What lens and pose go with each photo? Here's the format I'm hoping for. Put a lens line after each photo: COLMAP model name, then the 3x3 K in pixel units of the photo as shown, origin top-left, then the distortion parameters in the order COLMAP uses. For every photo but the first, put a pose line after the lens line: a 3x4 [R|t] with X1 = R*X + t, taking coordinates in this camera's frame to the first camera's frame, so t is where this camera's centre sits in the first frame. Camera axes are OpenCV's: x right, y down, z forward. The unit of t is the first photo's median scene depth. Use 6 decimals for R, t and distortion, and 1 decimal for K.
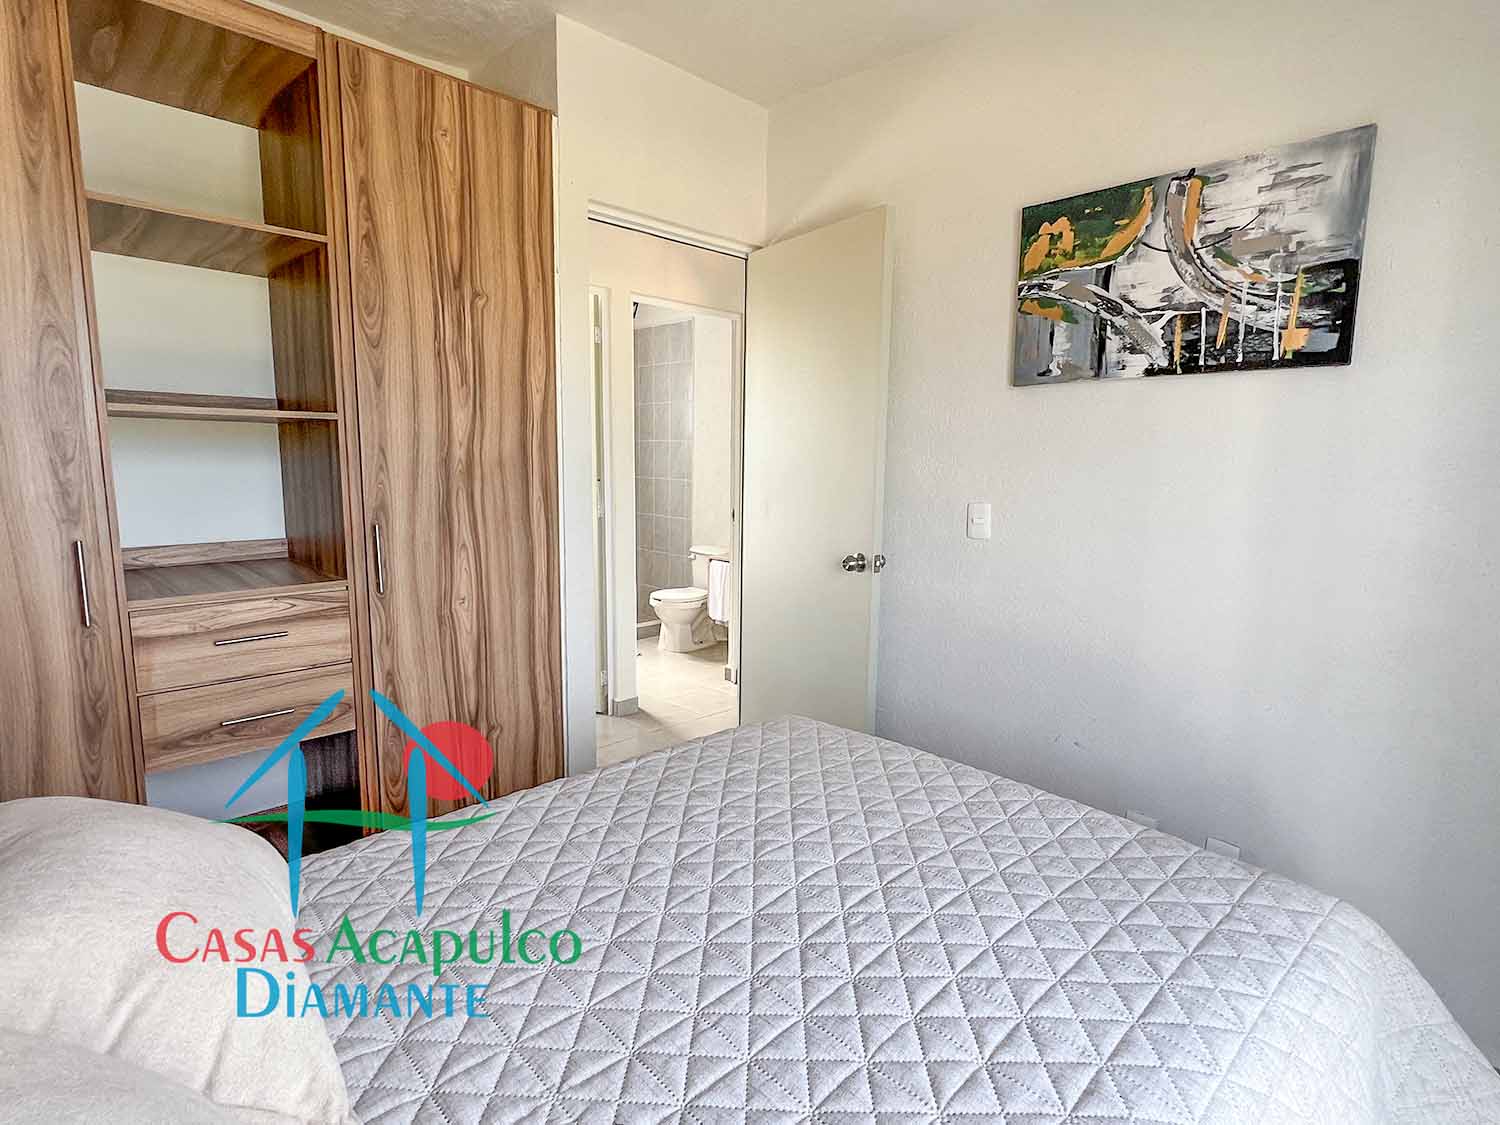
lens RADIAL K [[760.9, 0, 752.9], [0, 760.9, 562.0], [0, 0, 1]] dist [-0.007067, -0.001254]
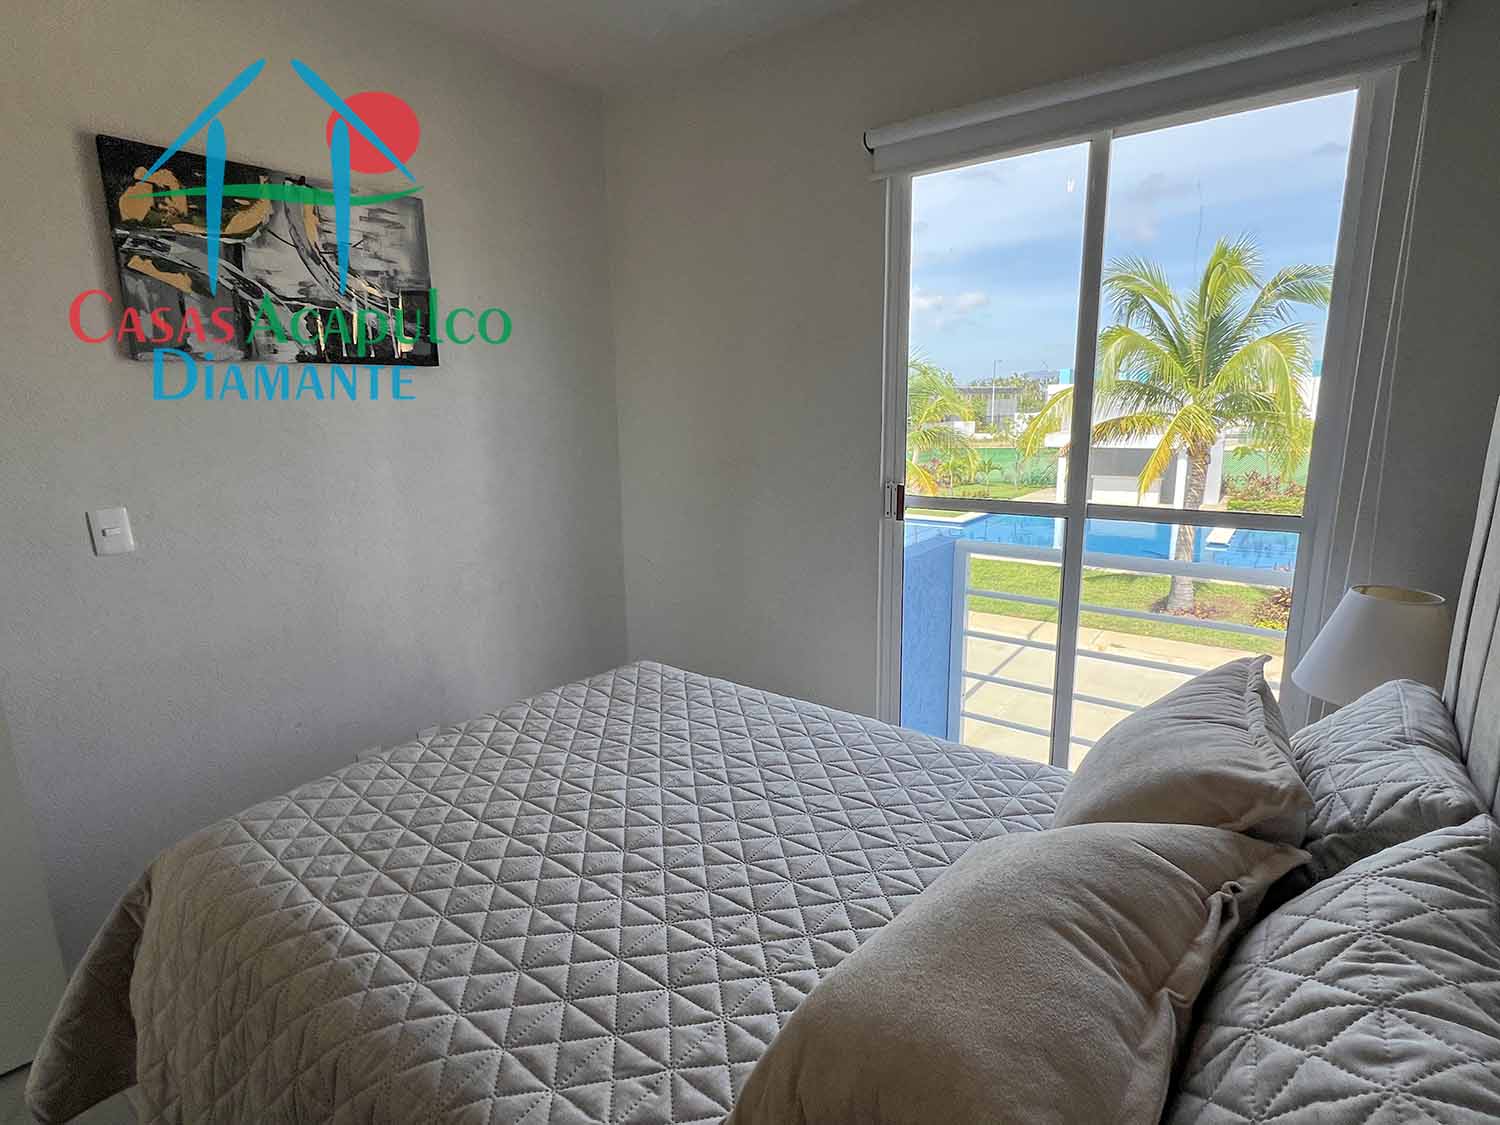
lens RADIAL K [[760.9, 0, 751.0], [0, 760.9, 565.7], [0, 0, 1]] dist [-0.007067, -0.001254]
pose [[-0.167138, -0.214605, 0.962294, -0.774514], [0.154001, 0.958360, 0.240476, -0.147034], [-0.973832, 0.188387, -0.127129, 0.650841]]
